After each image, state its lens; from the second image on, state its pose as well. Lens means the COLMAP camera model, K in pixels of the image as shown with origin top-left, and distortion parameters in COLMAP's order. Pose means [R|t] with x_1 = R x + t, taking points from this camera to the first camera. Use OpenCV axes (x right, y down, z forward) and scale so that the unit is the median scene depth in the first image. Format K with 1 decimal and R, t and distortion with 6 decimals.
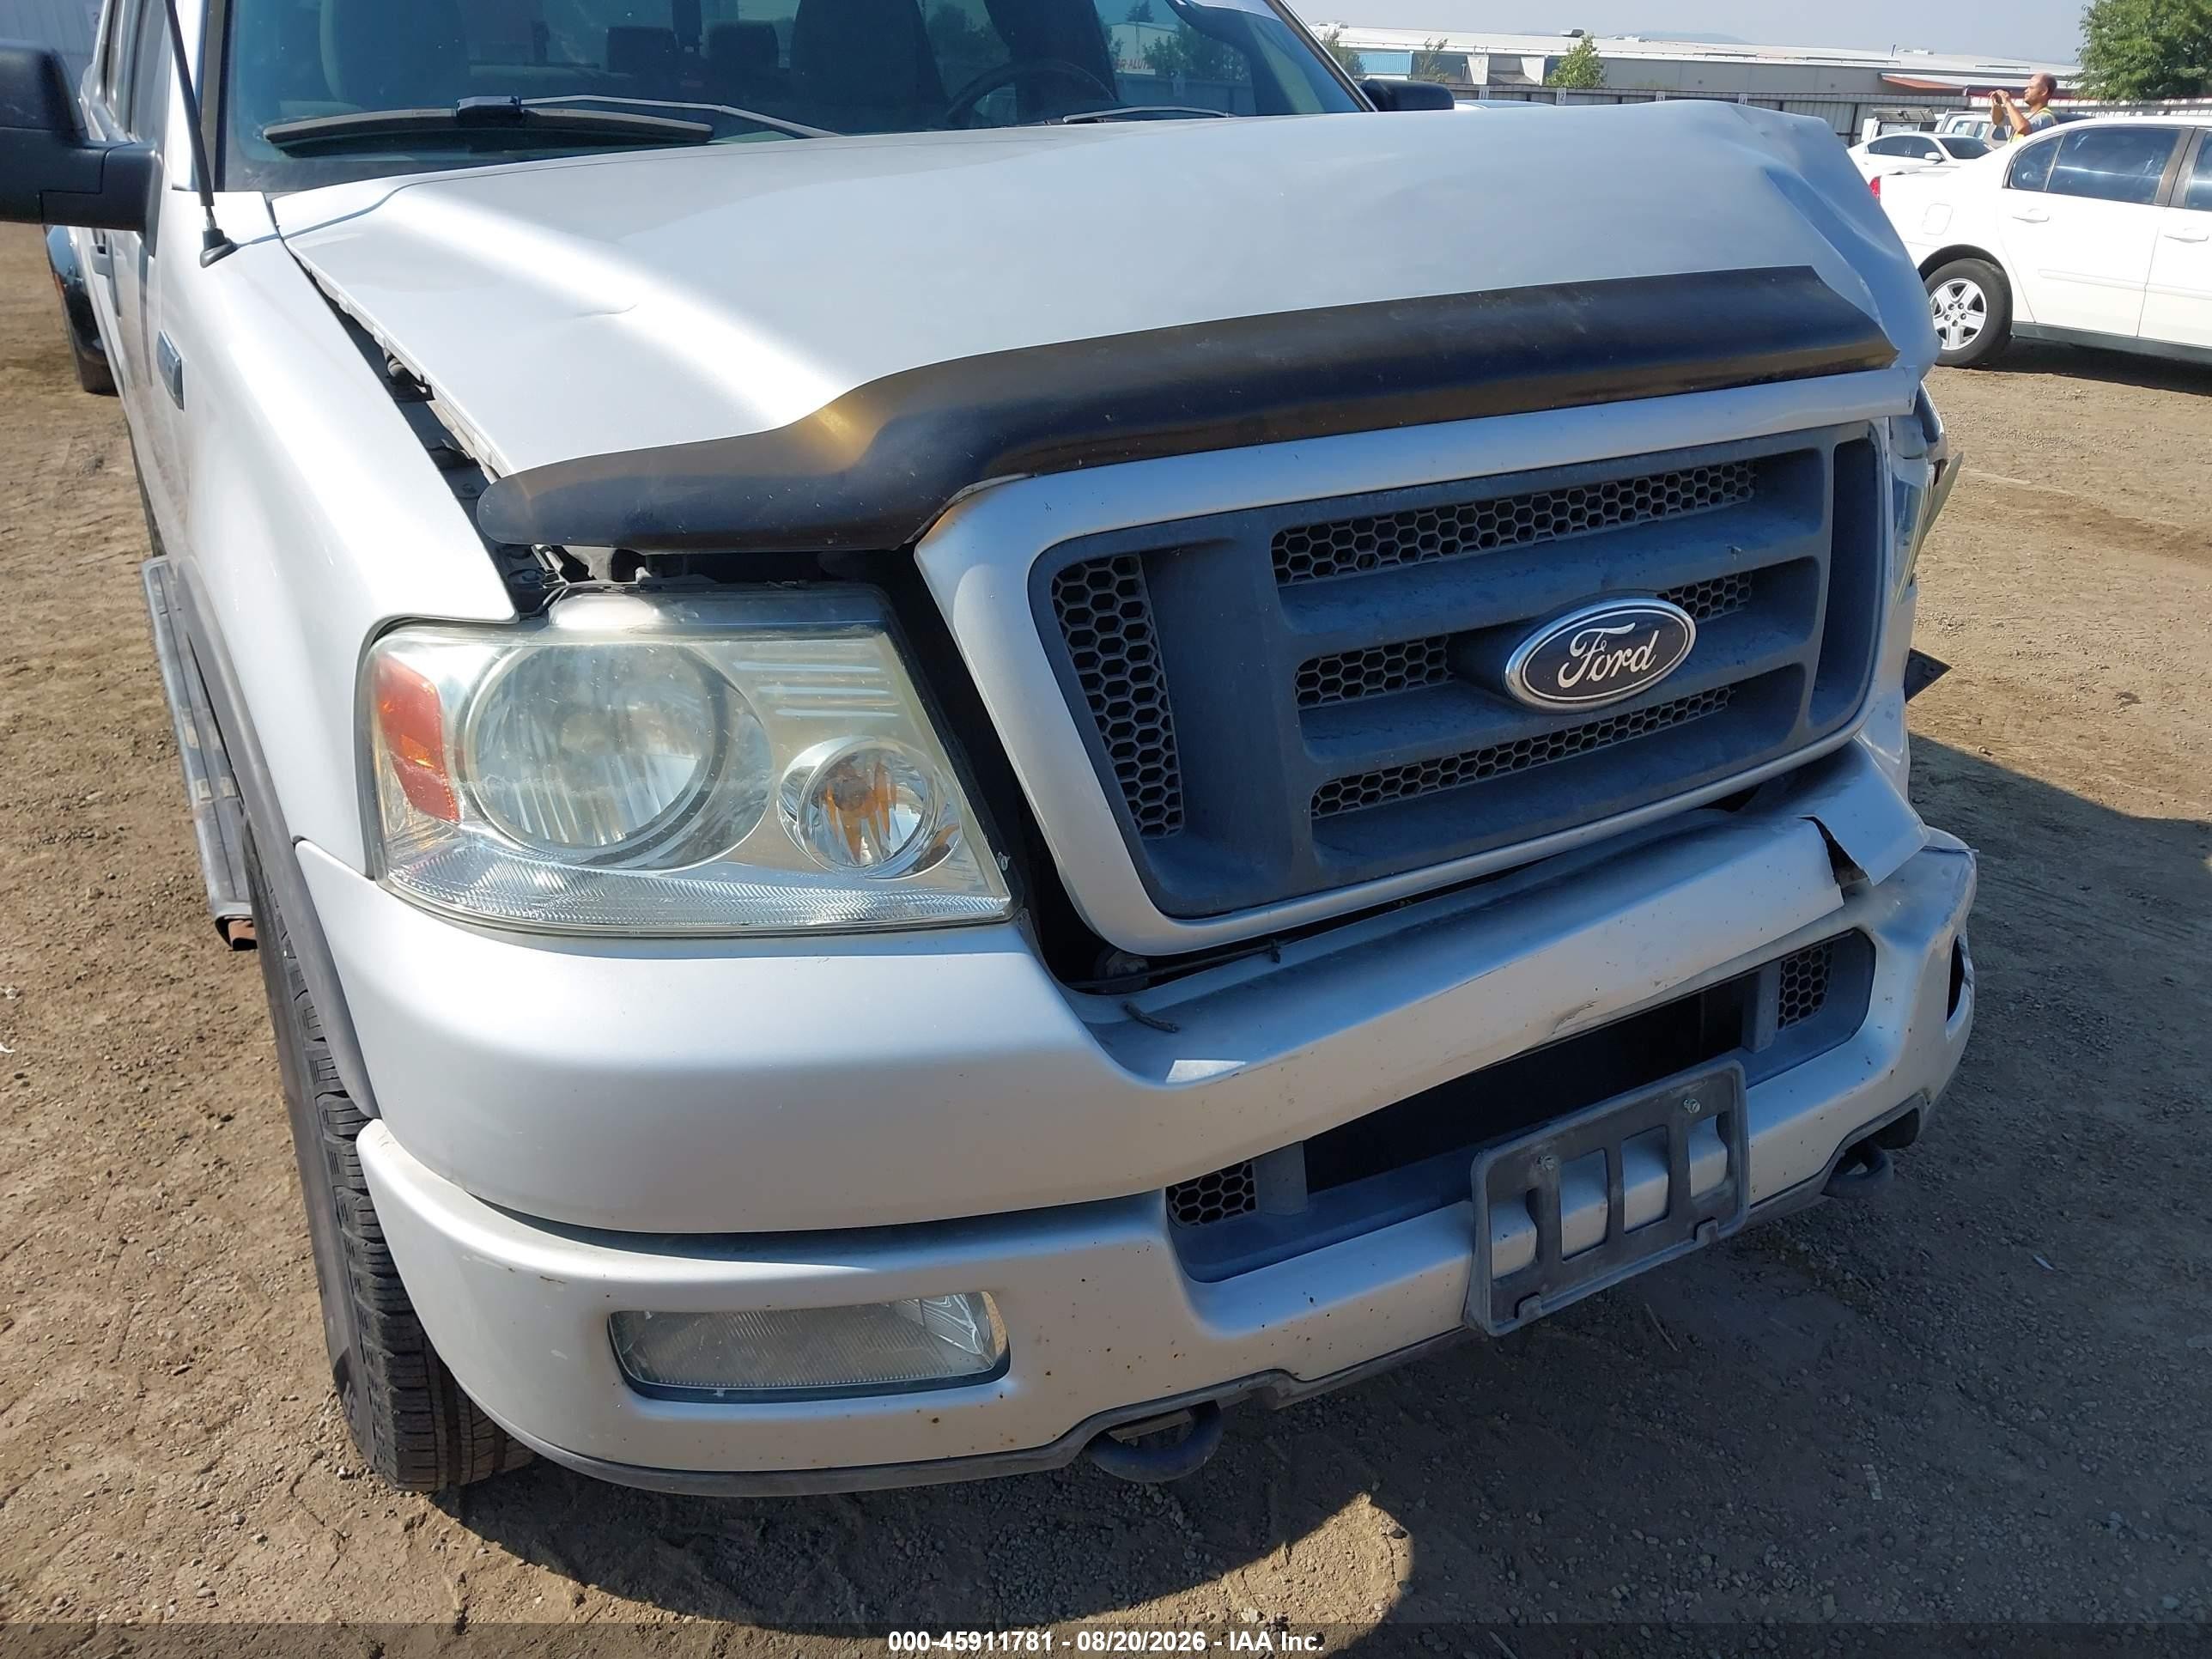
lens RADIAL K [[1802.3, 0, 1104.0], [0, 1802.3, 822.6], [0, 0, 1]] dist [0.043782, -0.078671]
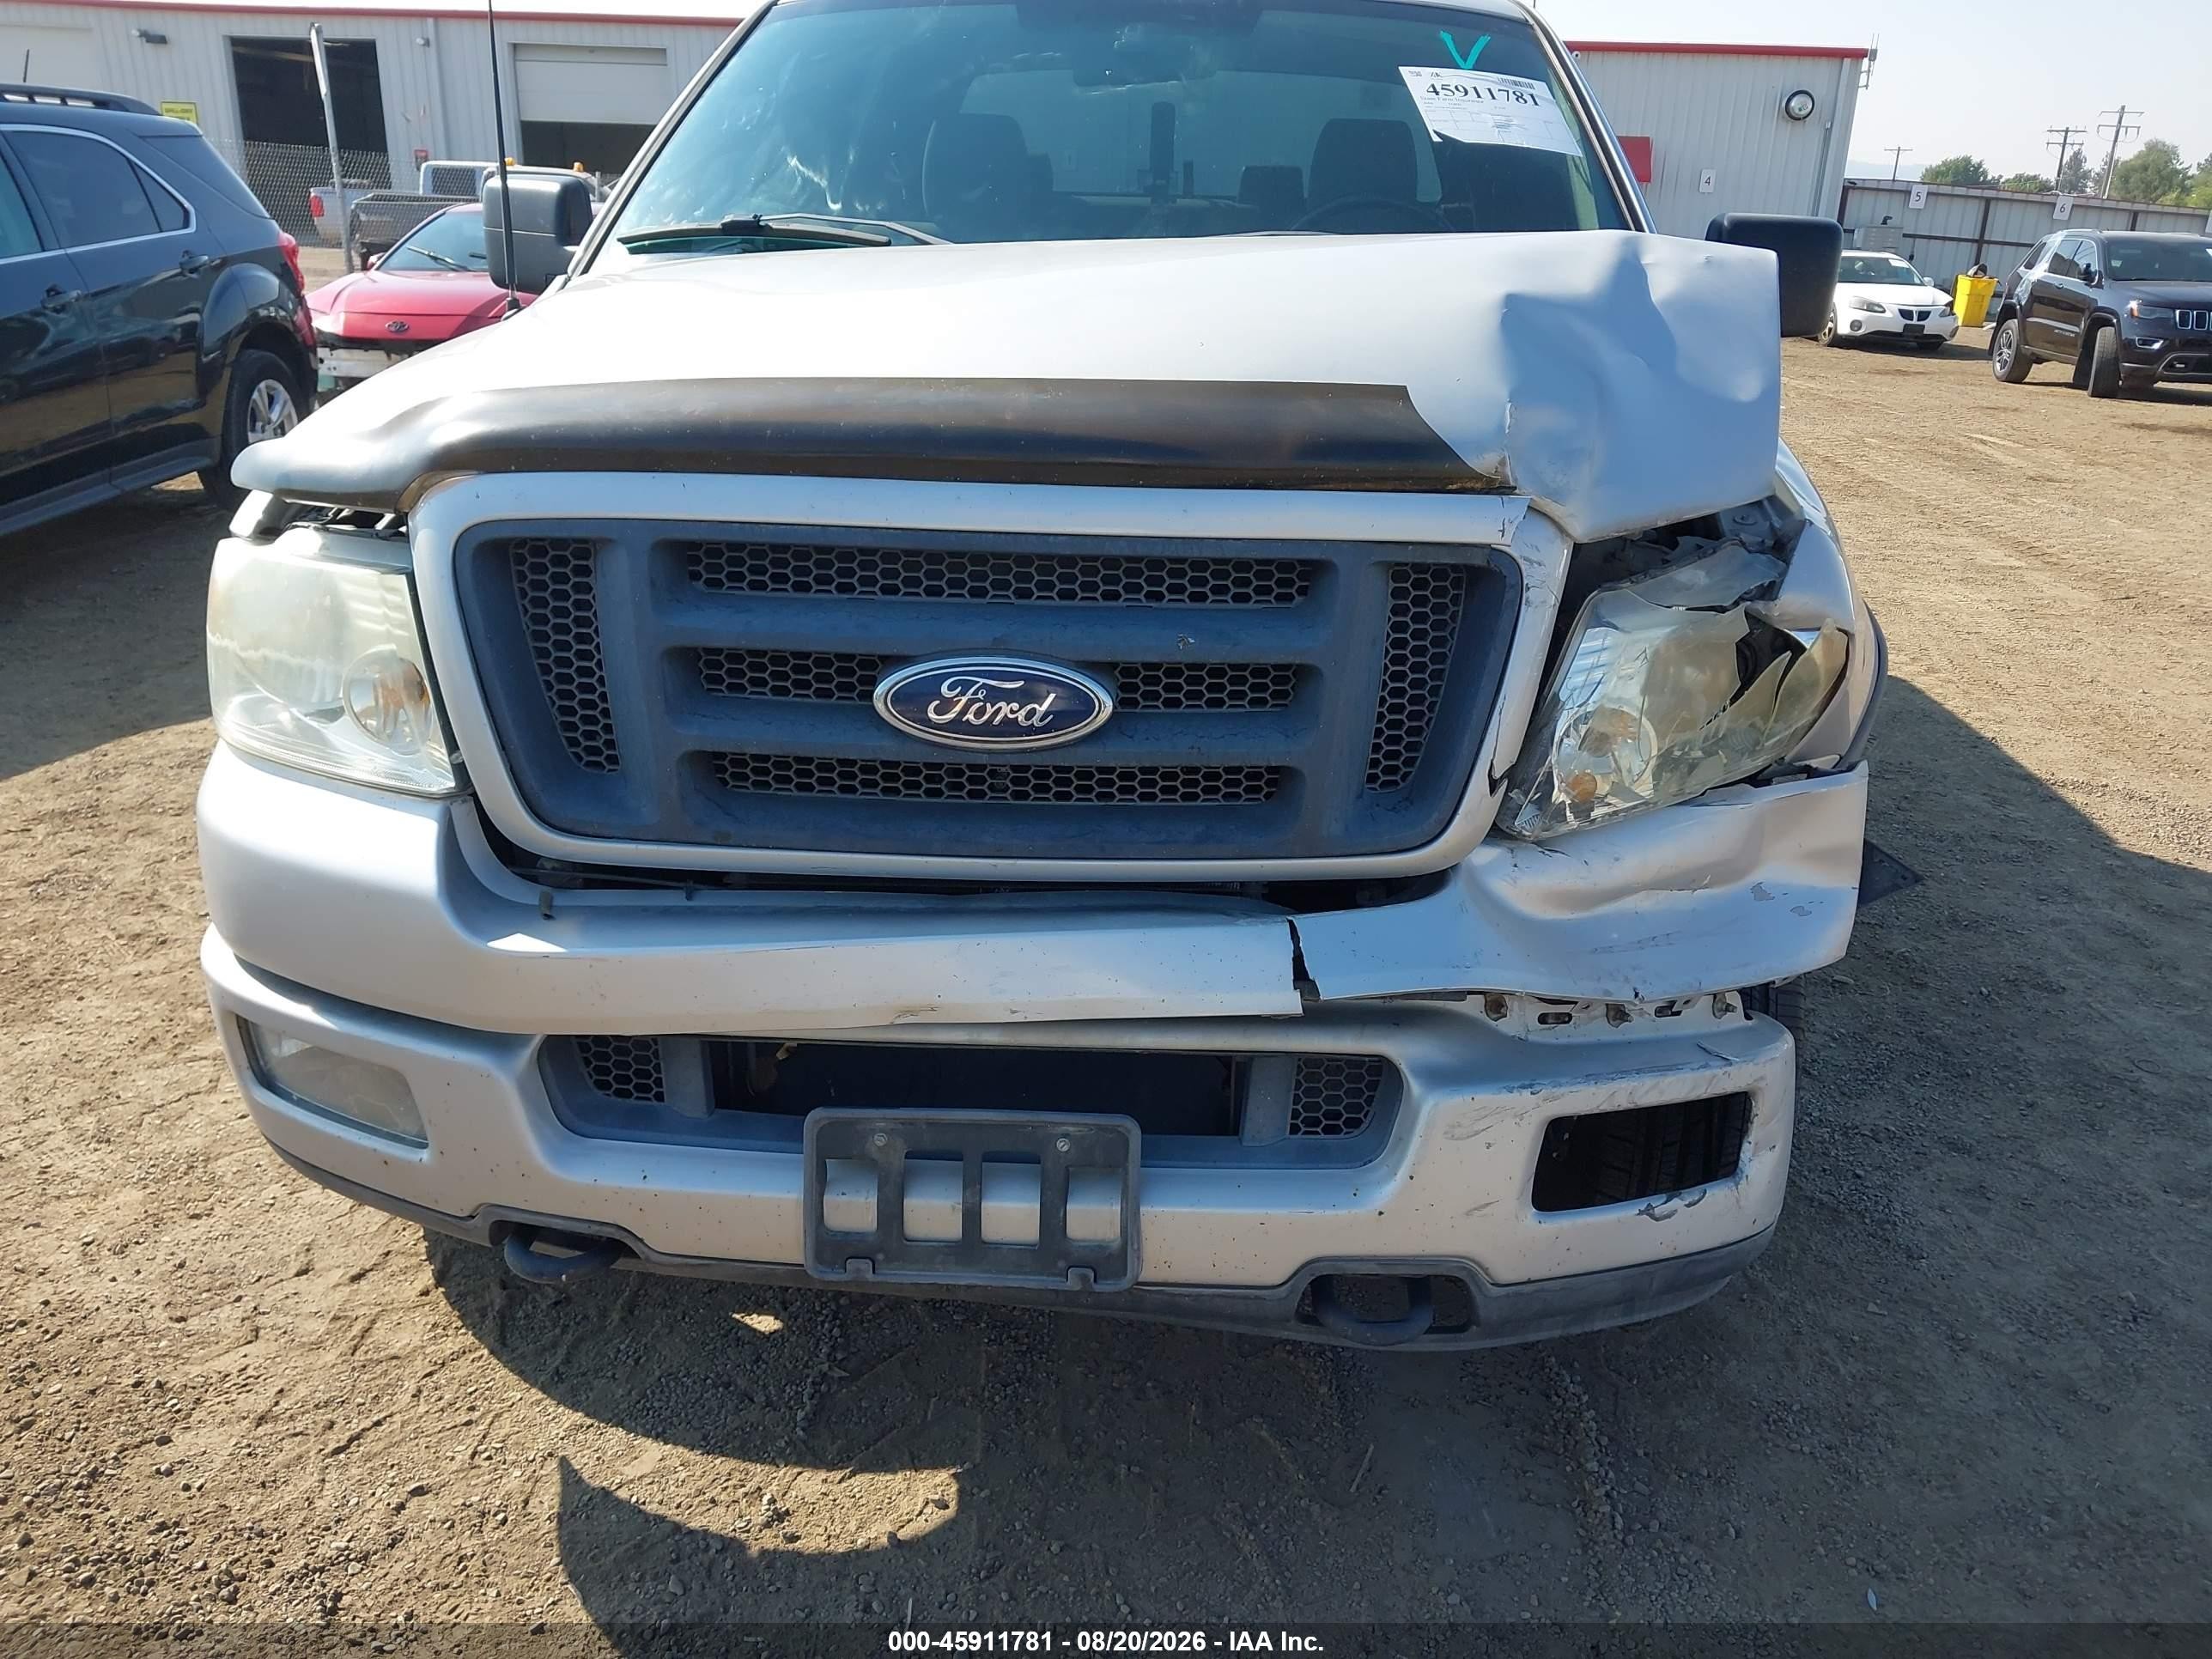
lens RADIAL K [[1802.3, 0, 1120.0], [0, 1802.3, 816.2], [0, 0, 1]] dist [0.043782, -0.078671]
pose [[0.815182, 0.192667, -0.546222, 0.958772], [-0.230730, 0.973017, -0.001131, -0.041799], [0.531265, 0.126952, 0.837640, 0.117113]]
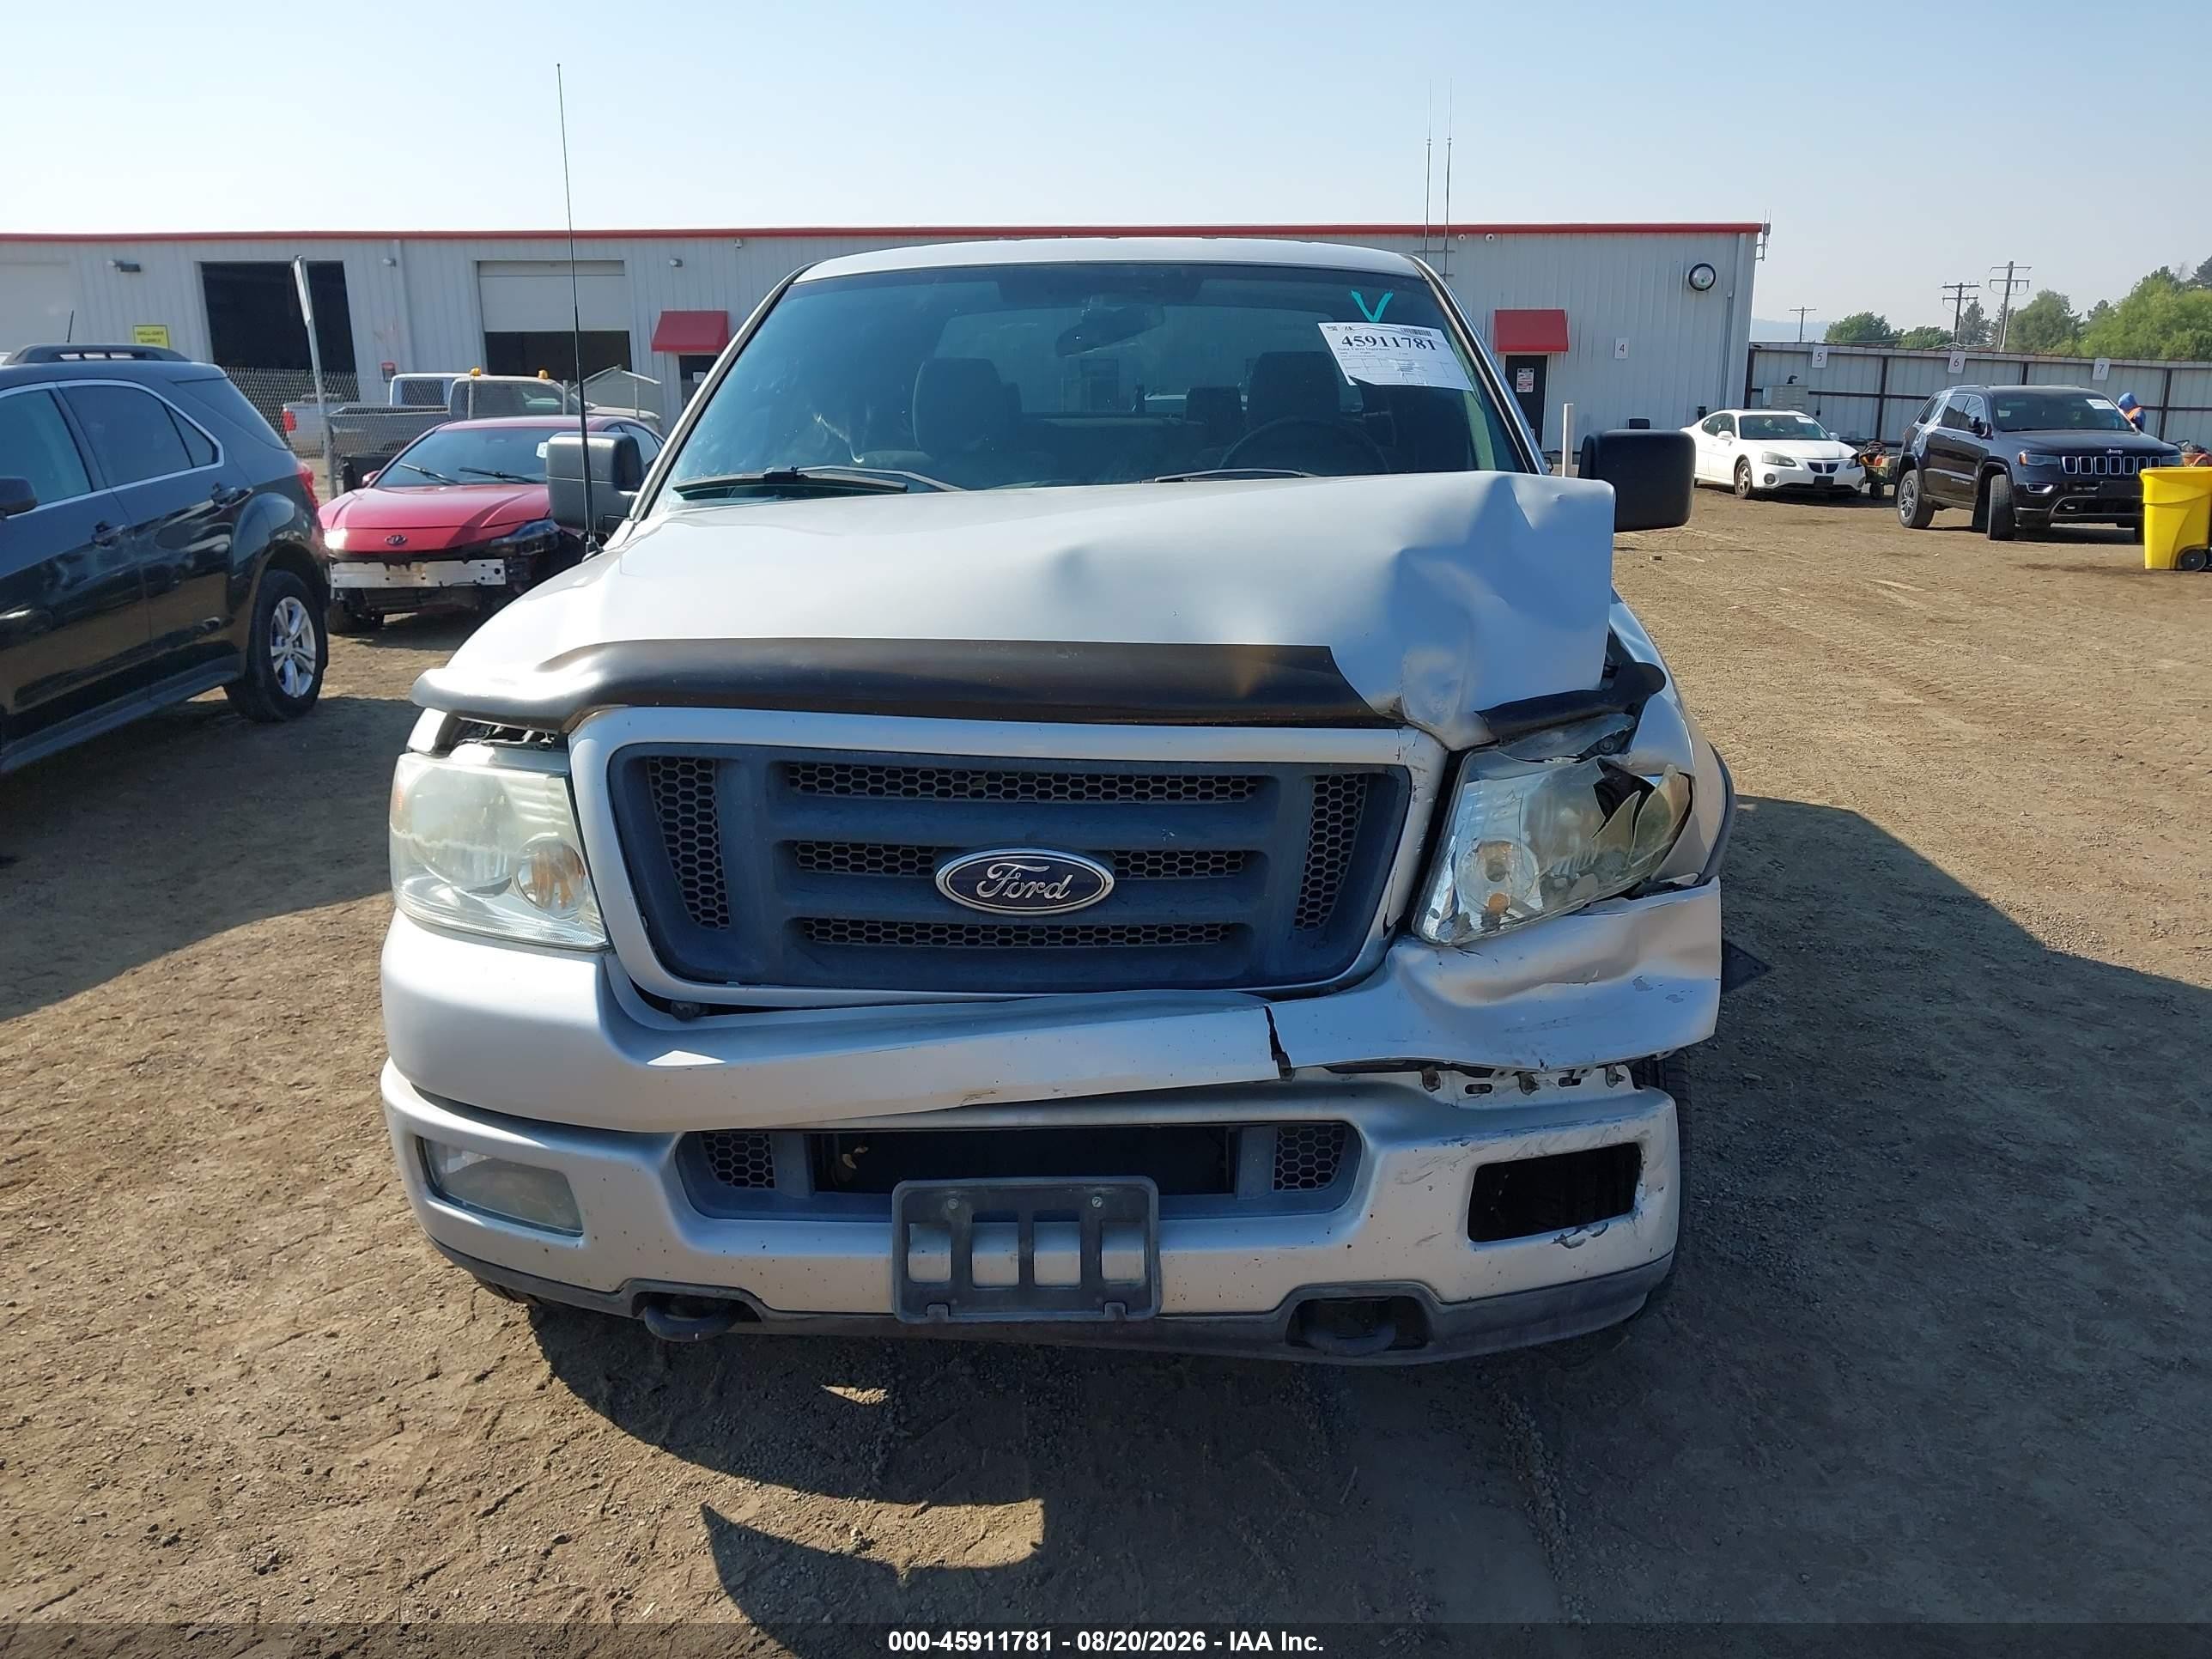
lens RADIAL K [[1802.3, 0, 1146.9], [0, 1802.3, 810.7], [0, 0, 1]] dist [0.043782, -0.078671]
pose [[0.840820, 0.106594, -0.530716, 1.116109], [-0.186864, 0.977308, -0.099759, -0.001841], [0.508039, 0.183051, 0.841658, -0.178135]]
